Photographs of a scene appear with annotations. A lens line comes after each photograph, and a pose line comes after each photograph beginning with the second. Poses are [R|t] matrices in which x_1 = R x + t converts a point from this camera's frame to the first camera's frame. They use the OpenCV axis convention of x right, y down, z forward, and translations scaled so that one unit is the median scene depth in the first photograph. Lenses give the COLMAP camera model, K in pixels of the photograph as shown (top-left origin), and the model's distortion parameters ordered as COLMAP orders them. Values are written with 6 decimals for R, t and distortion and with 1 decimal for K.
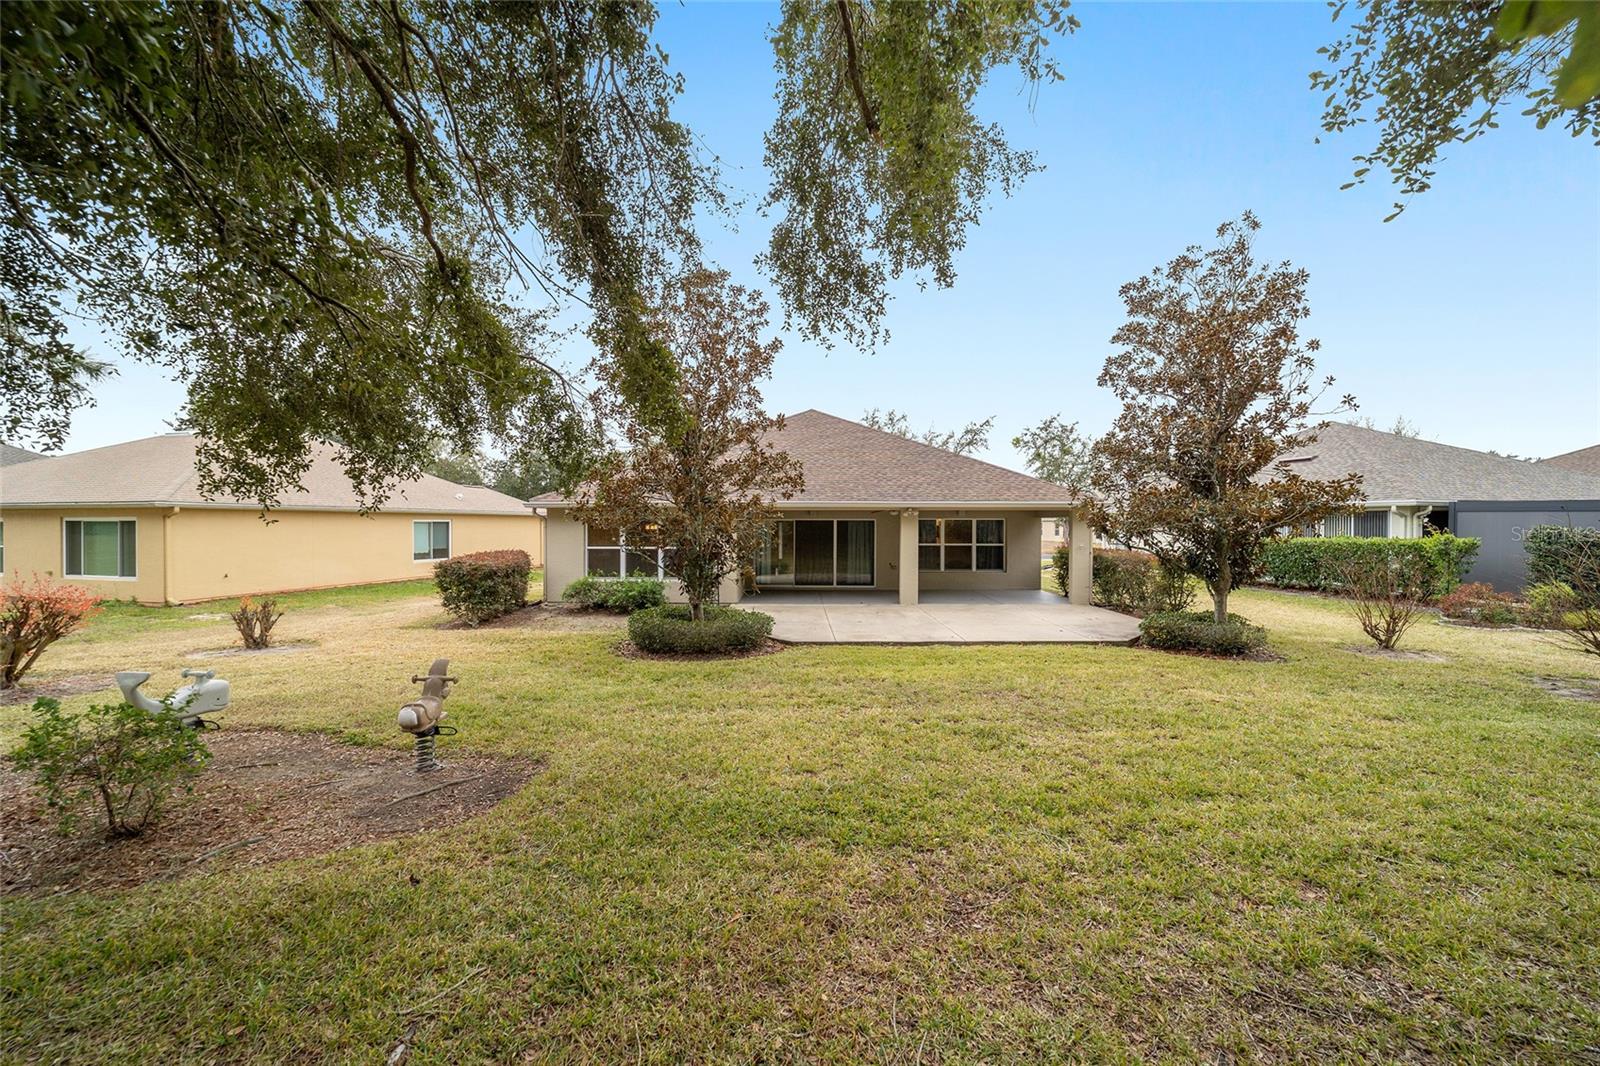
lens RADIAL K [[610.2, 0, 794.6], [0, 610.2, 529.1], [0, 0, 1]] dist [-0.021042, 0.009563]
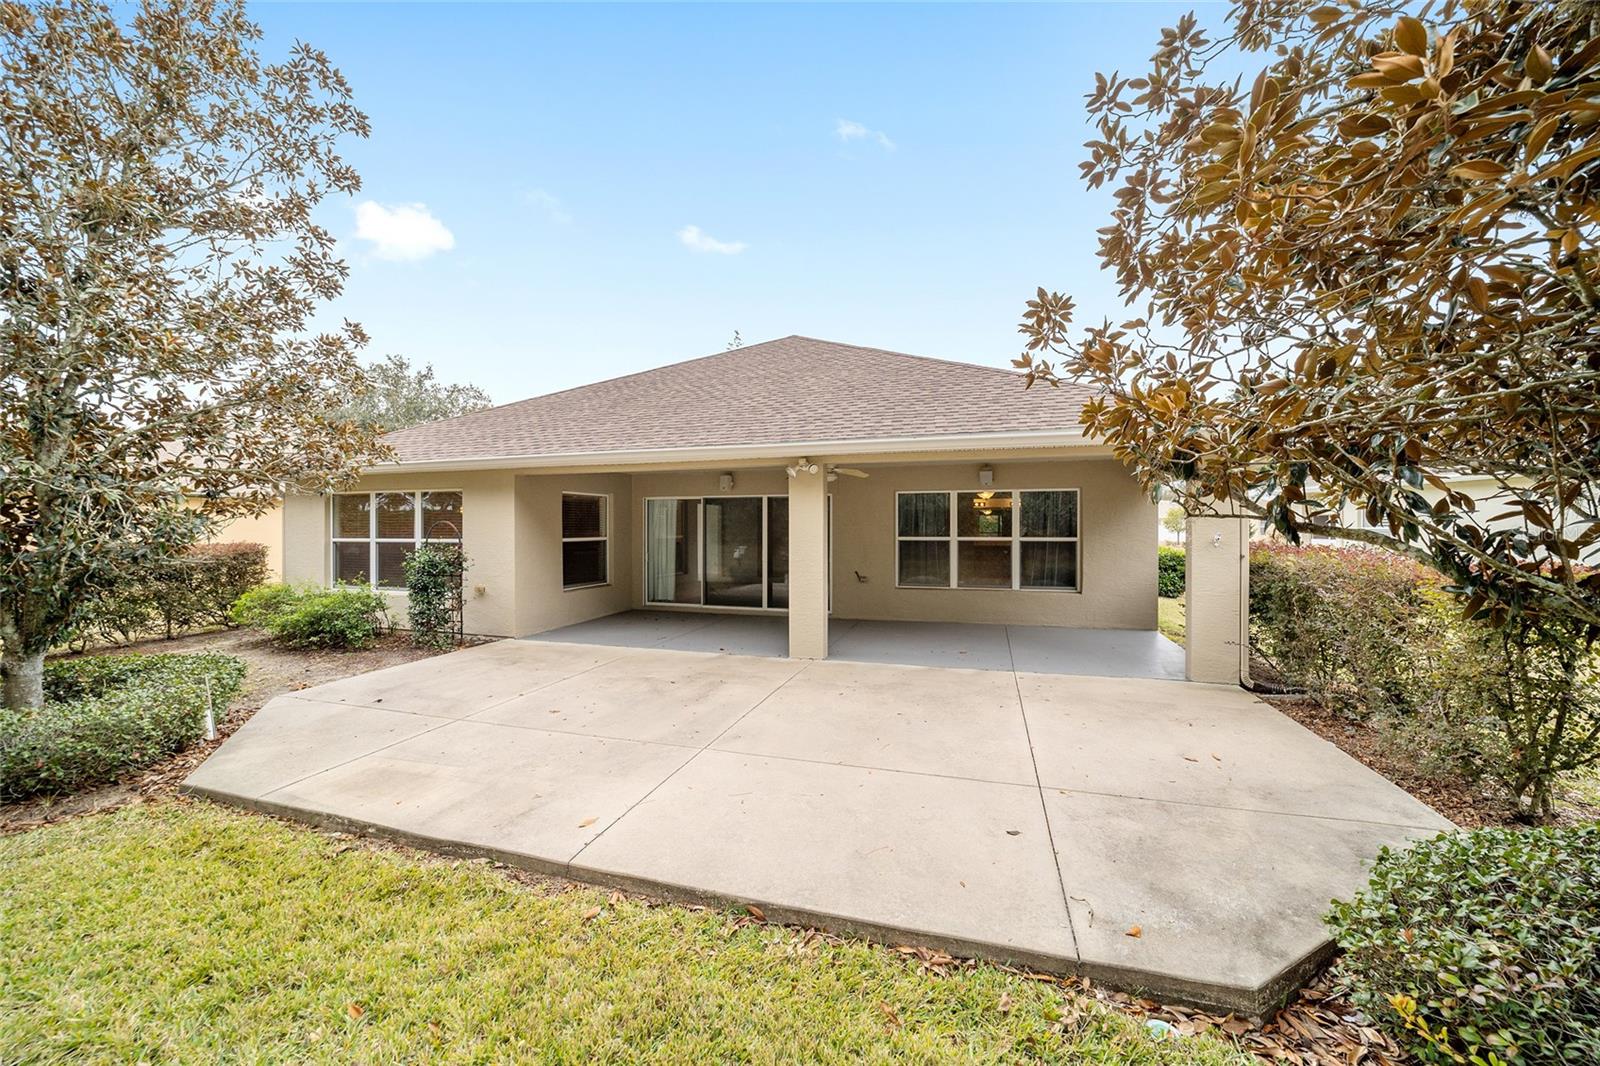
lens RADIAL K [[610.2, 0, 794.6], [0, 610.2, 529.1], [0, 0, 1]] dist [-0.021042, 0.009563]
pose [[0.957201, 0.003841, -0.289399, 0.331289], [-0.004803, 0.999985, -0.002612, 0.023564], [0.289385, 0.003890, 0.957205, 0.550329]]
